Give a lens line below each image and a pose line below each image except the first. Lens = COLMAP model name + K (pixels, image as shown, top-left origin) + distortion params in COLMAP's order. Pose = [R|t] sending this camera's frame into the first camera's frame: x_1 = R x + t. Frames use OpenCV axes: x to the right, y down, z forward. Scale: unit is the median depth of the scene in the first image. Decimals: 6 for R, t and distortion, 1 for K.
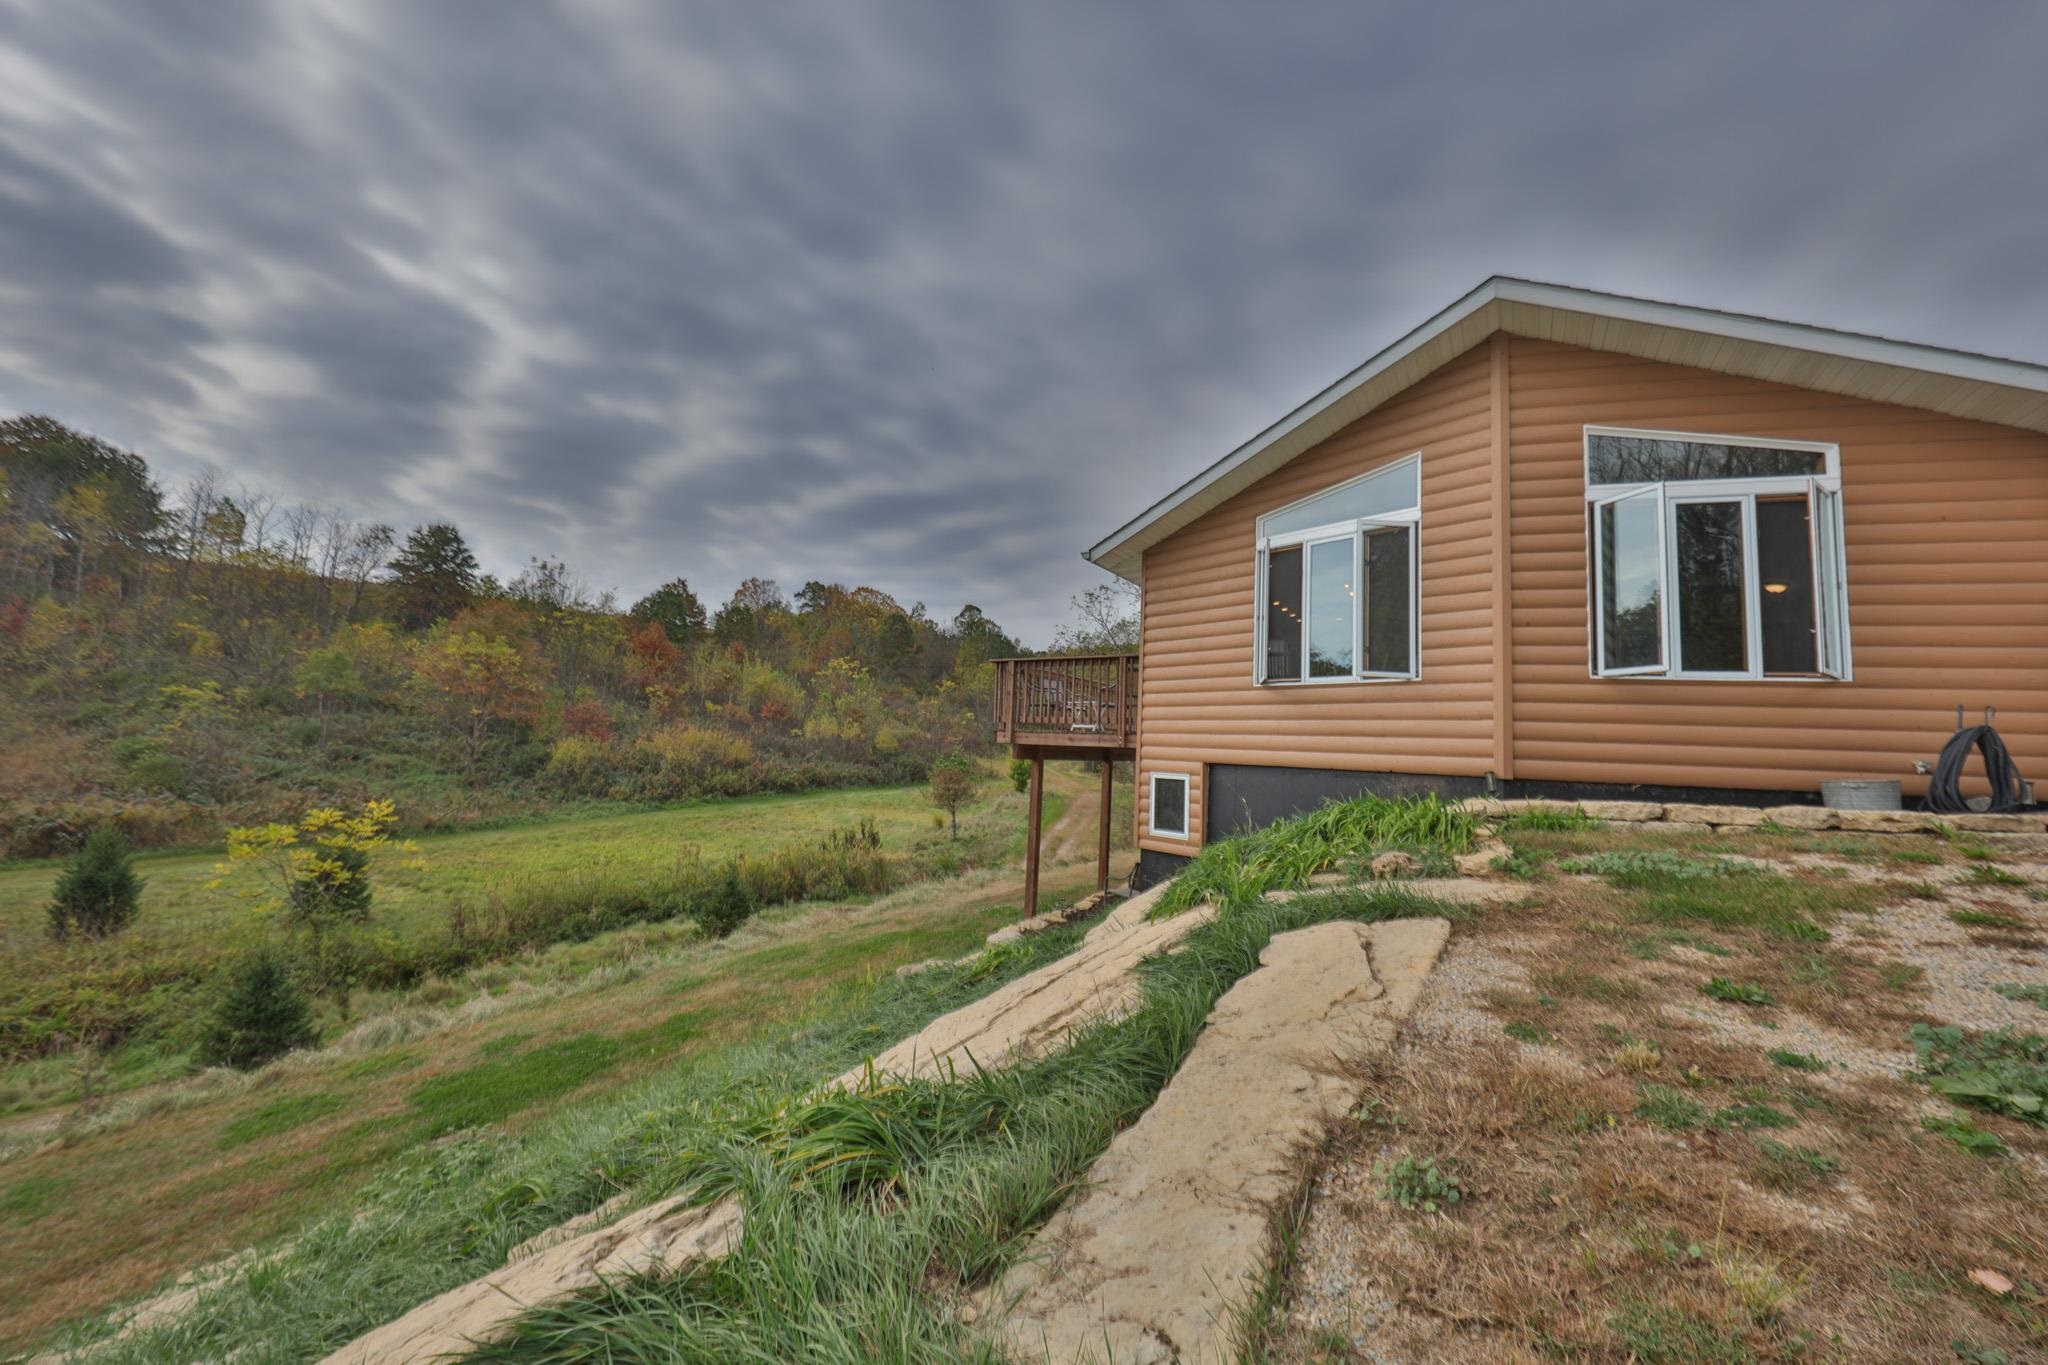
lens RADIAL K [[765.4, 0, 1024.5], [0, 765.4, 684.1], [0, 0, 1]] dist [0.001745, 0.000042]
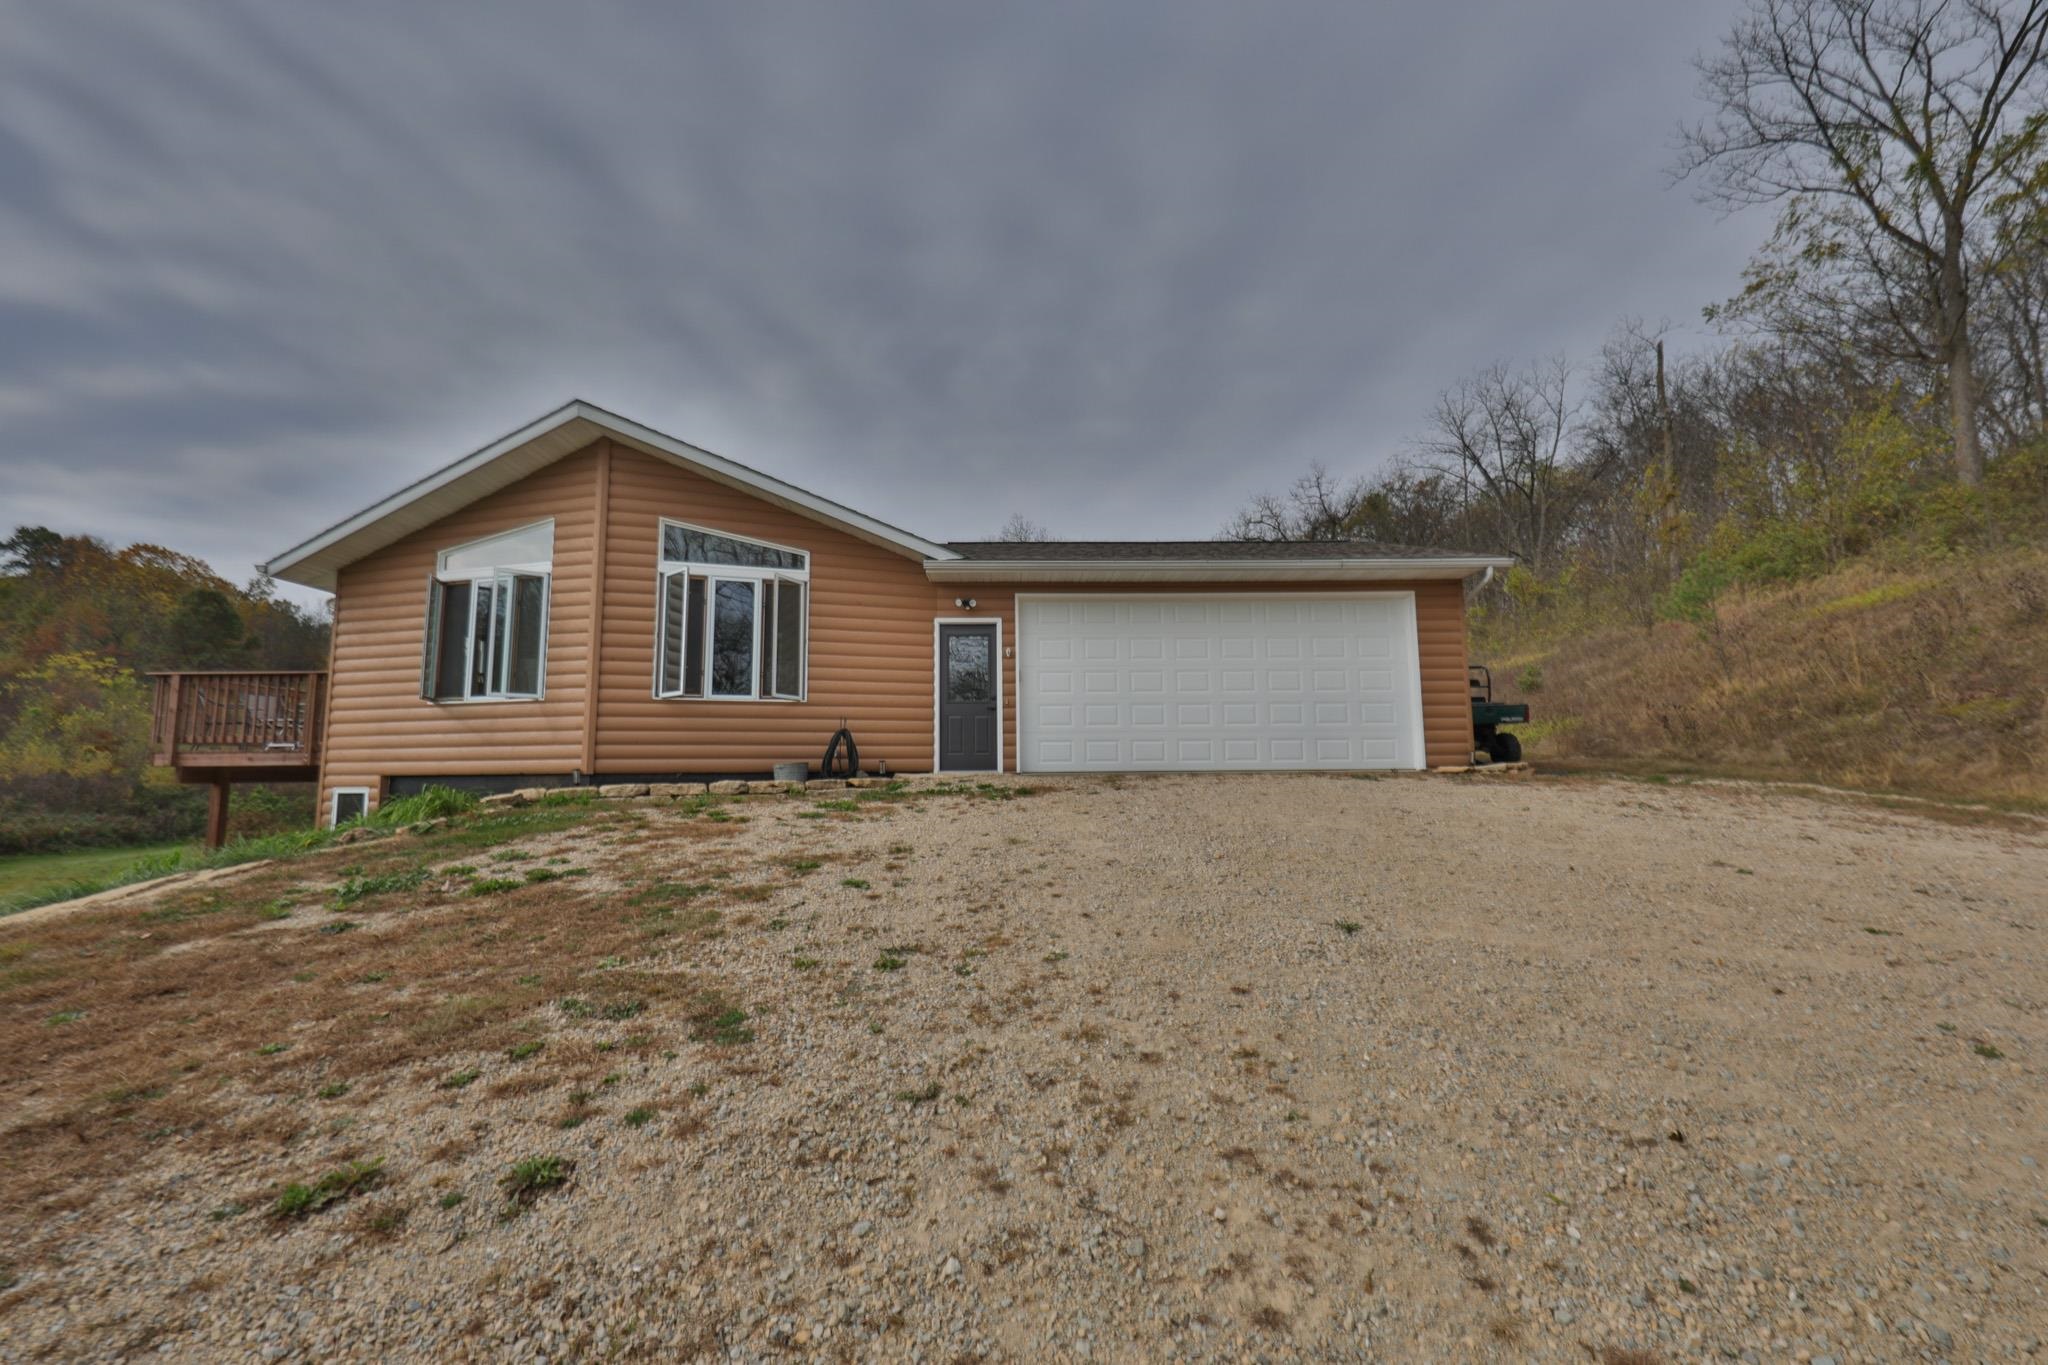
lens RADIAL K [[830.1, 0, 1024.1], [0, 830.1, 690.7], [0, 0, 1]] dist [-0.003834, -0.000560]
pose [[0.821840, 0.008676, 0.569652, 0.378206], [-0.005141, 0.999956, -0.007812, -0.012660], [-0.569695, 0.003492, 0.821849, -0.553732]]
